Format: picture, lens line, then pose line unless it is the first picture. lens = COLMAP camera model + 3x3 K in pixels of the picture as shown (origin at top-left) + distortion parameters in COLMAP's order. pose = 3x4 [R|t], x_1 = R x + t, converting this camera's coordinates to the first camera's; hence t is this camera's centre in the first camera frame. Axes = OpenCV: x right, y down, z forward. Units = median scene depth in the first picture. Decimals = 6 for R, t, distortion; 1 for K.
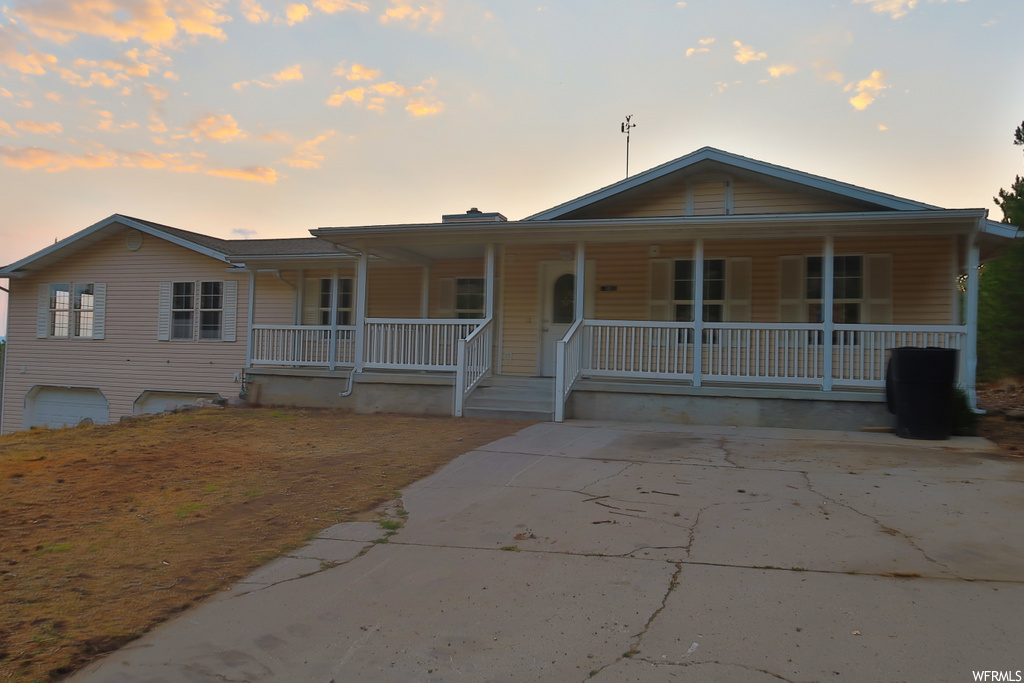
lens RADIAL K [[798.6, 0, 518.3], [0, 798.6, 342.4], [0, 0, 1]] dist [-0.044184, 0.005880]
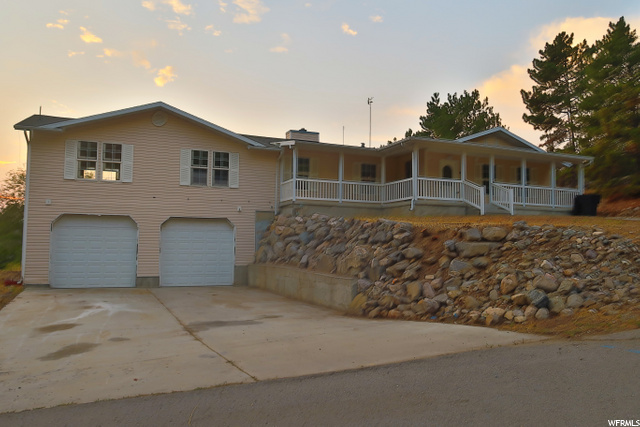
lens RADIAL K [[499.1, 0, 319.2], [0, 499.1, 213.5], [0, 0, 1]] dist [-0.044184, 0.005880]
pose [[0.730840, 0.022861, 0.682165, -1.079400], [-0.005517, 0.999604, -0.027588, 0.092125], [-0.682526, 0.016399, 0.730677, 0.111638]]
